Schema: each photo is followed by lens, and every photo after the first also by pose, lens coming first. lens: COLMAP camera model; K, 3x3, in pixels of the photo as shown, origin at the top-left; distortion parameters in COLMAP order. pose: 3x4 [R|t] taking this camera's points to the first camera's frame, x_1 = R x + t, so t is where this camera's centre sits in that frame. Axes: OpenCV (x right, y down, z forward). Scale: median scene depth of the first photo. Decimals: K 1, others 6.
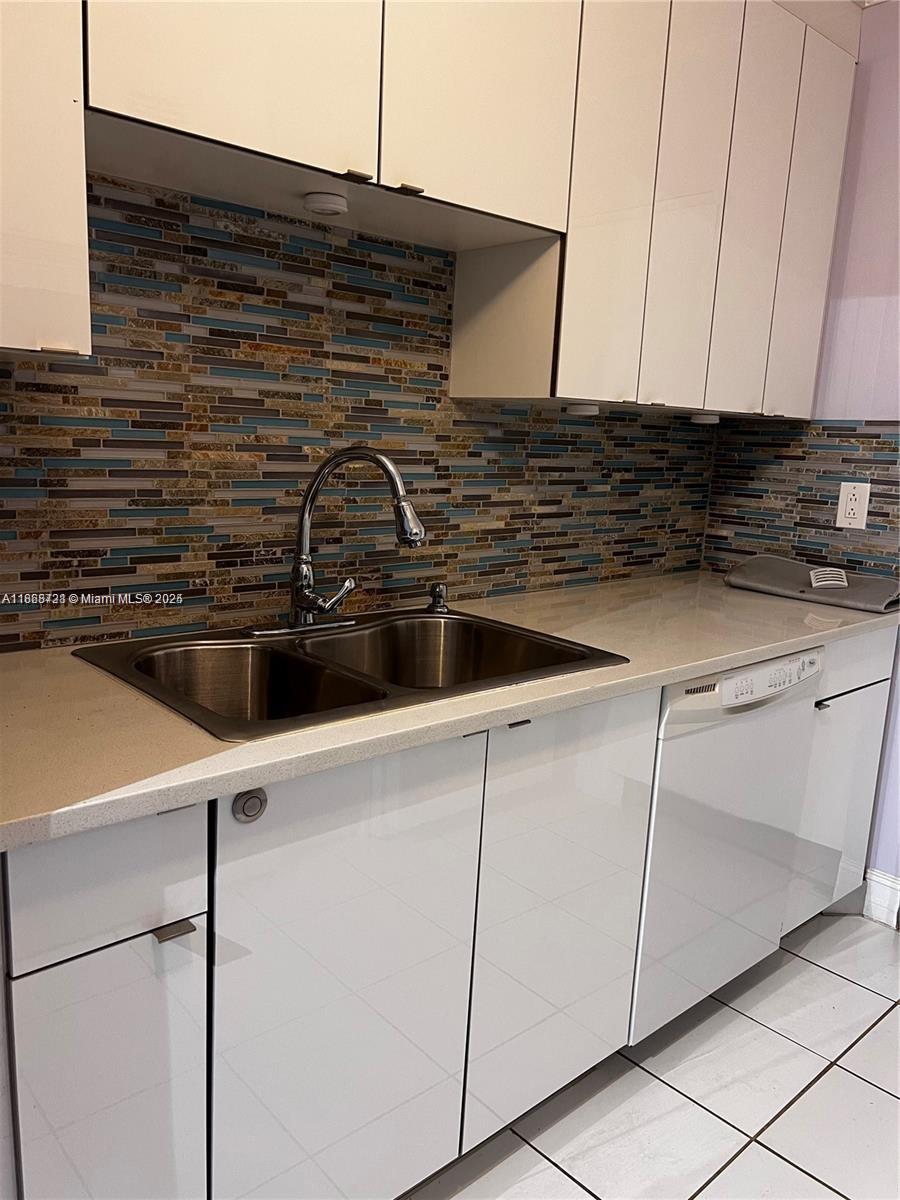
lens RADIAL K [[888.7, 0, 441.1], [0, 888.7, 607.4], [0, 0, 1]] dist [0.034639, -0.018132]
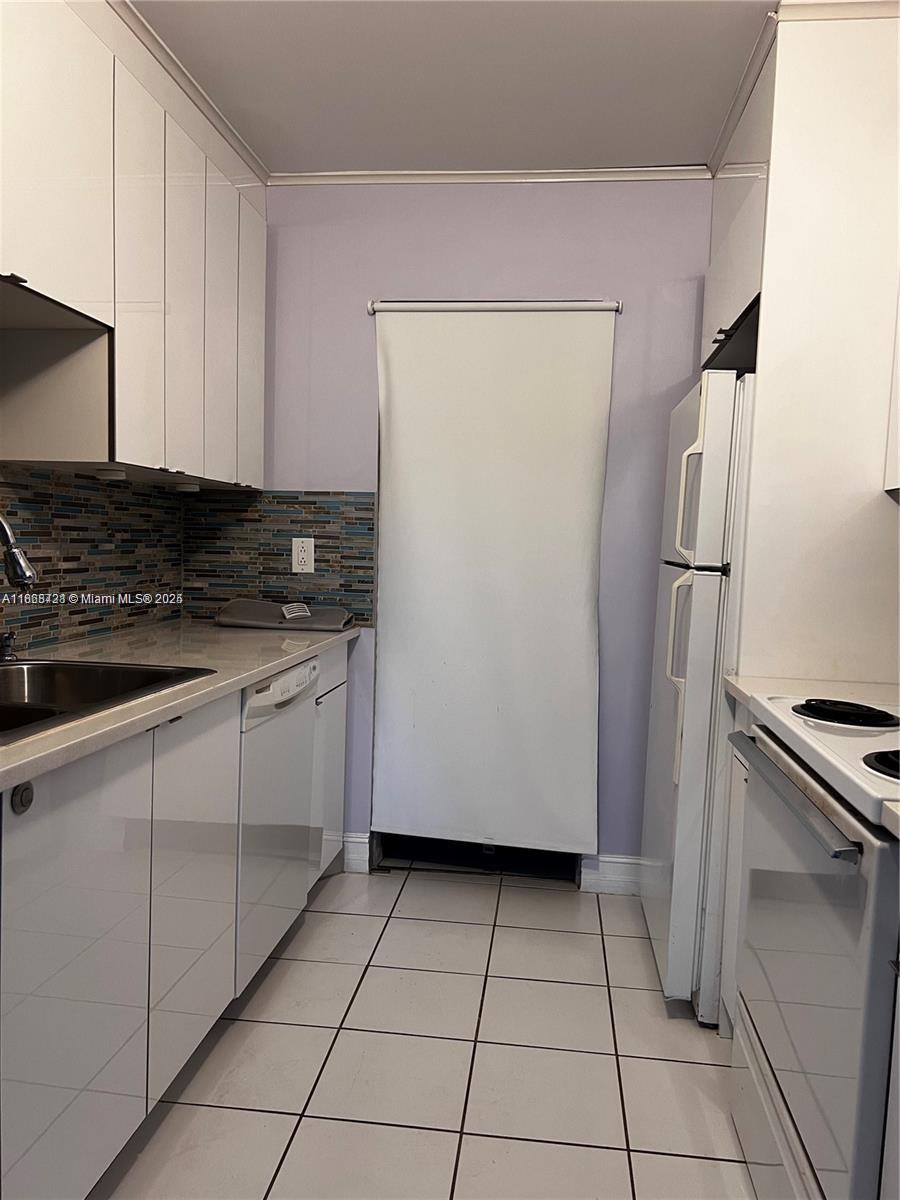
lens RADIAL K [[888.7, 0, 457.5], [0, 888.7, 596.1], [0, 0, 1]] dist [0.034639, -0.018132]
pose [[0.743059, -0.063422, 0.666214, -0.244904], [0.133302, 0.989577, -0.054472, 0.046582], [-0.655816, 0.129284, 0.743768, -0.108678]]
